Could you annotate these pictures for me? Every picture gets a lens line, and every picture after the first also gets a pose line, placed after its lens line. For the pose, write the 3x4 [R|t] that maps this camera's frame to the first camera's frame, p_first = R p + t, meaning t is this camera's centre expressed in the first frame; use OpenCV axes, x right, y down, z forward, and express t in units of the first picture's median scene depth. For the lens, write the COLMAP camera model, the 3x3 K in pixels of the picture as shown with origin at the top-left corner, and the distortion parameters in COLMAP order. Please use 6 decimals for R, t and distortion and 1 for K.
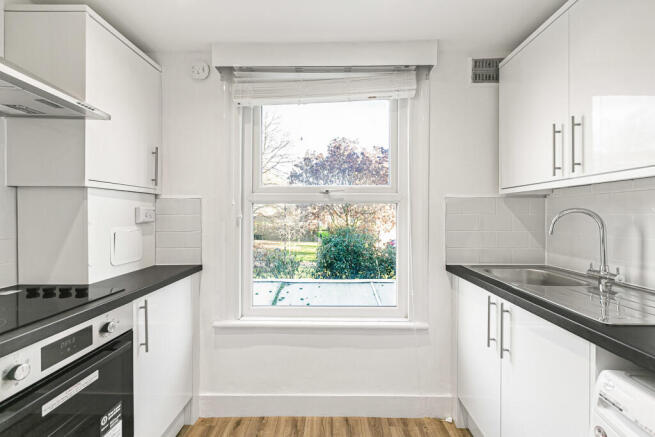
lens RADIAL K [[296.5, 0, 321.4], [0, 296.5, 215.0], [0, 0, 1]] dist [0.000551, 0.000510]
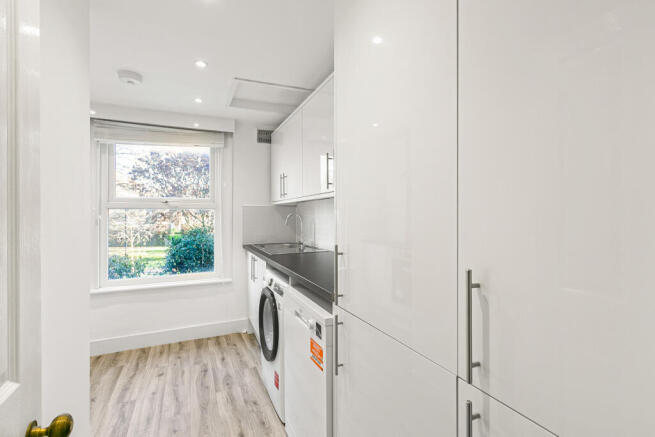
lens RADIAL K [[296.5, 0, 321.4], [0, 296.5, 215.0], [0, 0, 1]] dist [0.000551, 0.000510]
pose [[0.894814, -0.004523, 0.446417, 0.052449], [0.005200, 0.999986, -0.000292, -0.004366], [-0.446409, 0.002583, 0.894825, -0.755084]]
